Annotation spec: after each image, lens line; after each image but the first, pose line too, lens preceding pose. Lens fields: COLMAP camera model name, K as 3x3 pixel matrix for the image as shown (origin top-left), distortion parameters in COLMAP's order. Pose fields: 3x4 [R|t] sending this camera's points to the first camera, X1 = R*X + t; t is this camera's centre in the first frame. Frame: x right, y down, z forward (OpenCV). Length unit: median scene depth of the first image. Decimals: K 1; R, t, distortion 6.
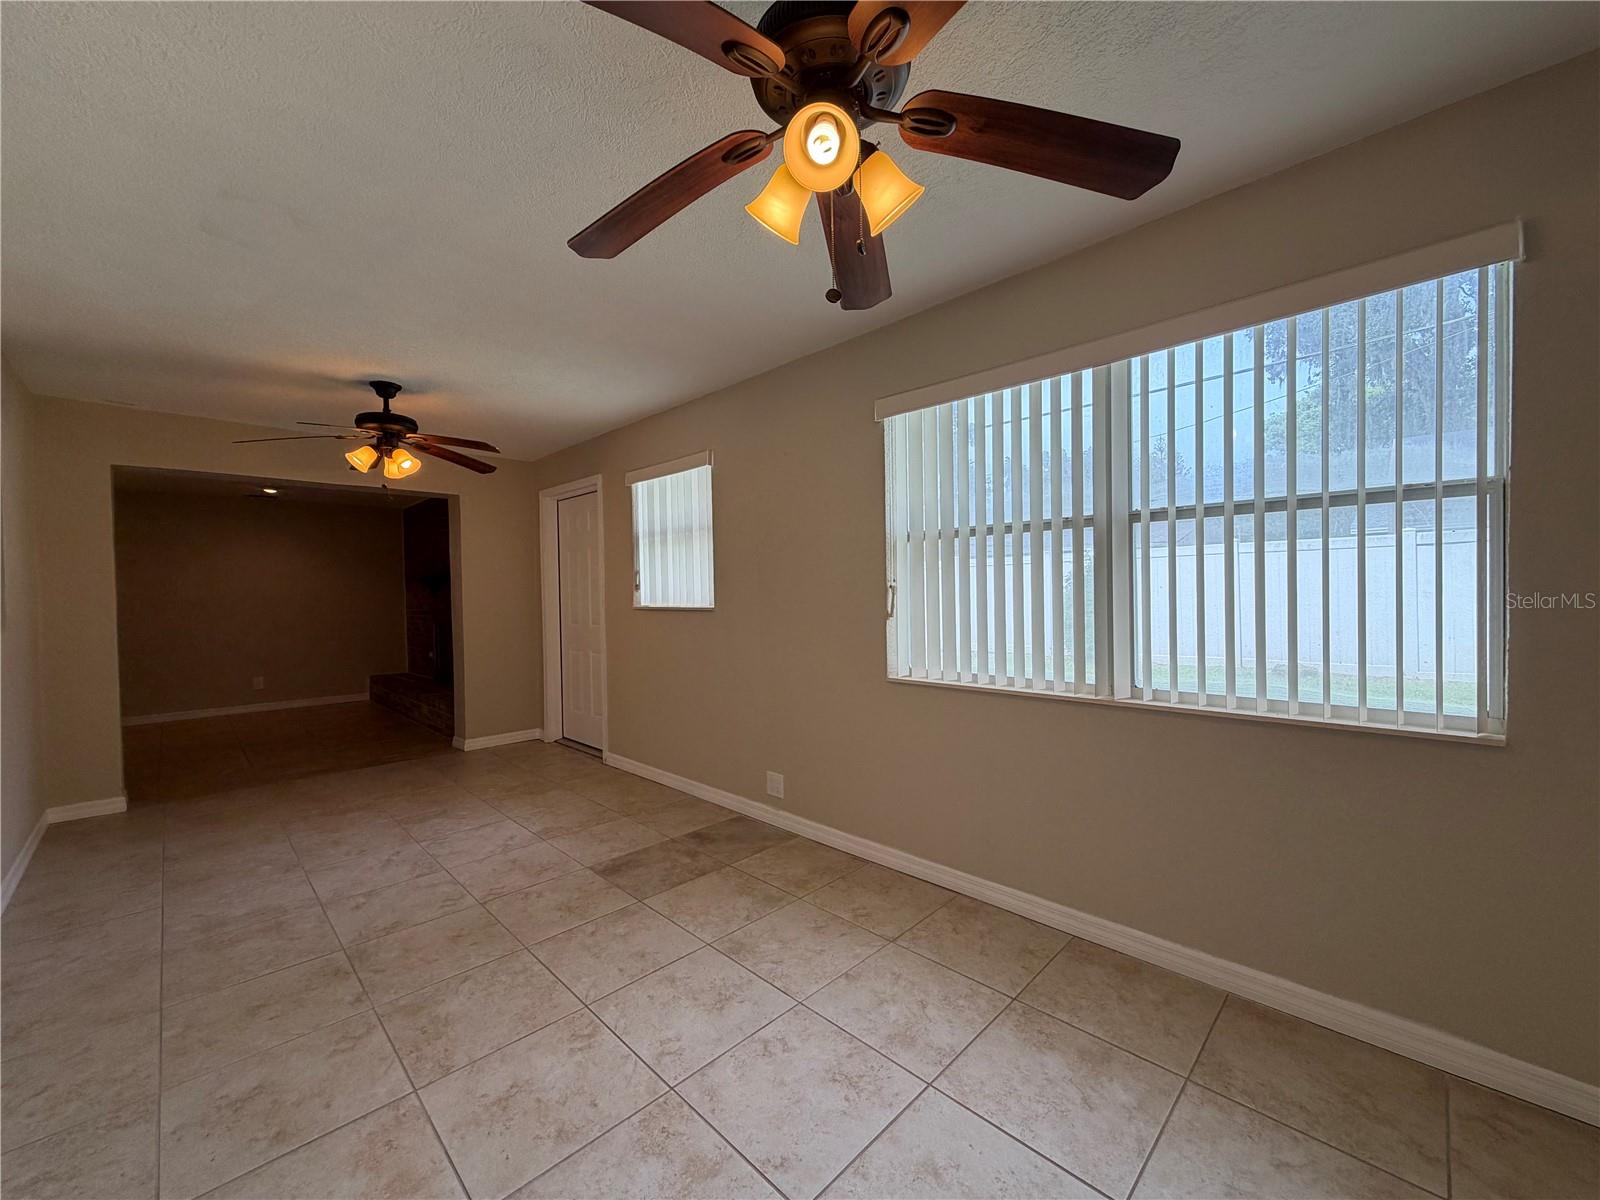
lens RADIAL K [[637.2, 0, 798.4], [0, 637.2, 593.0], [0, 0, 1]] dist [0.001064, -0.000108]
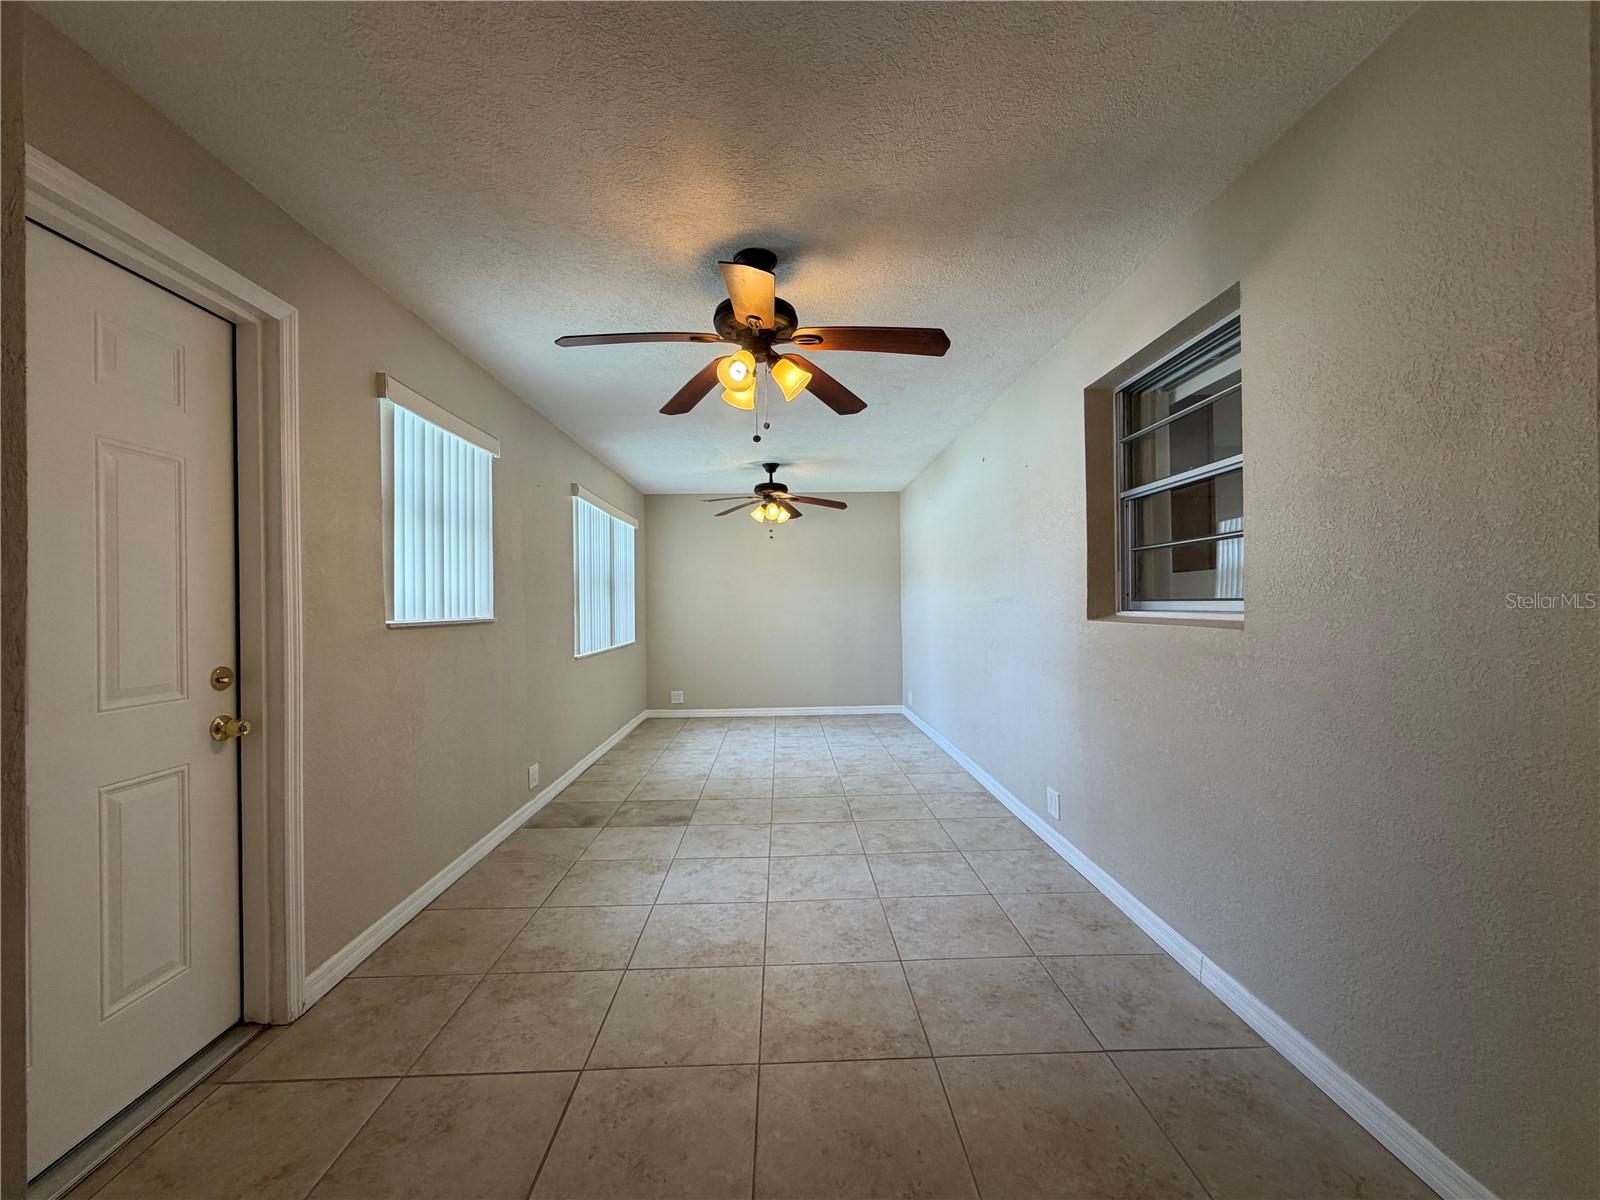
lens RADIAL K [[637.2, 0, 793.4], [0, 637.2, 602.6], [0, 0, 1]] dist [0.001064, -0.000108]
pose [[-0.723221, 0.025432, 0.690148, -1.238778], [0.028214, 0.999575, -0.007267, 0.022713], [-0.690040, 0.014216, -0.723632, 1.625055]]
